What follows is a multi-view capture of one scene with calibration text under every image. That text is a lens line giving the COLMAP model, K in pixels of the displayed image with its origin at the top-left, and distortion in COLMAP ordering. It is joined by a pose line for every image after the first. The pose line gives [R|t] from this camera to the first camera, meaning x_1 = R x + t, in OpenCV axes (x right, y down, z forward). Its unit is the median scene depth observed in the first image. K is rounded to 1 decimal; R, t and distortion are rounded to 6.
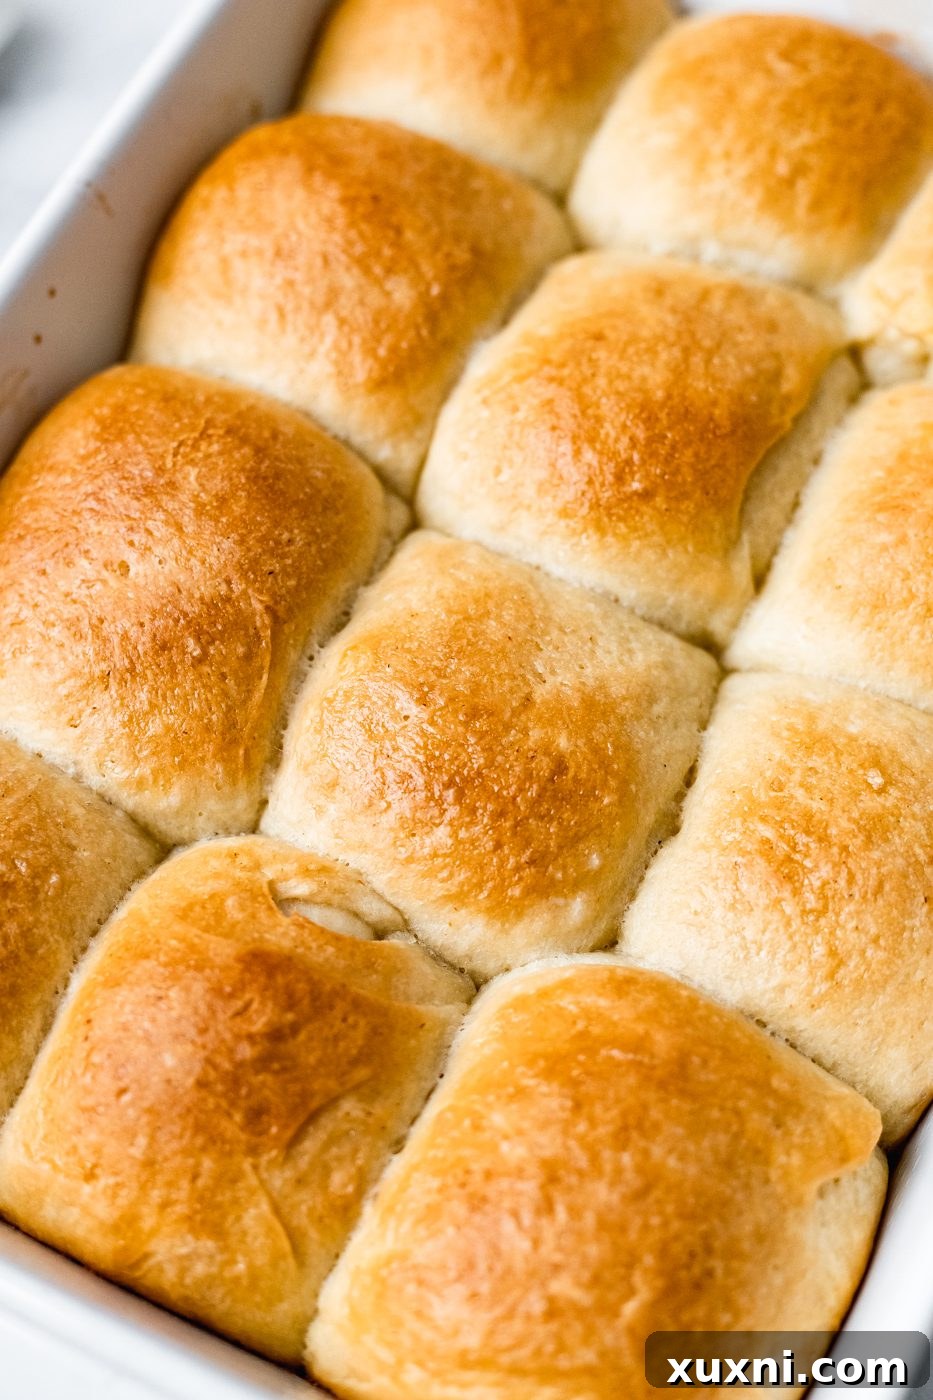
lens RADIAL K [[2179.3, 0, 466.5], [0, 2179.3, 700.0], [0, 0, 1]] dist [-0.029639, 0.099703]
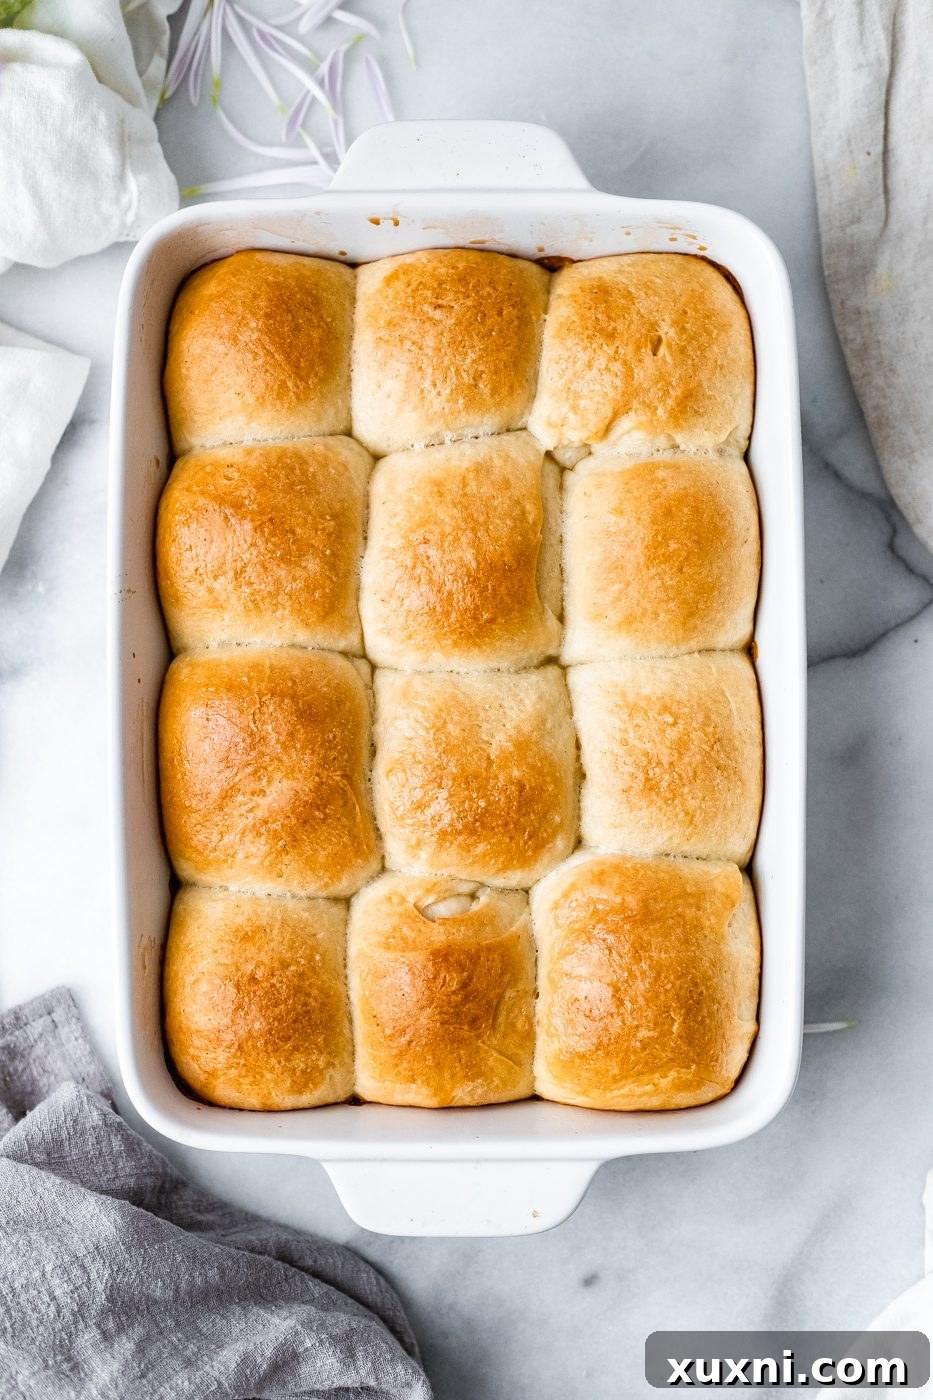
lens RADIAL K [[2011.3, 0, 466.5], [0, 2011.3, 700.0], [0, 0, 1]] dist [-0.030703, 0.030597]
pose [[0.890068, -0.455561, 0.015615, 0.006772], [0.420707, 0.834191, 0.356554, -0.677706], [-0.175458, -0.310788, 0.934144, -0.621784]]
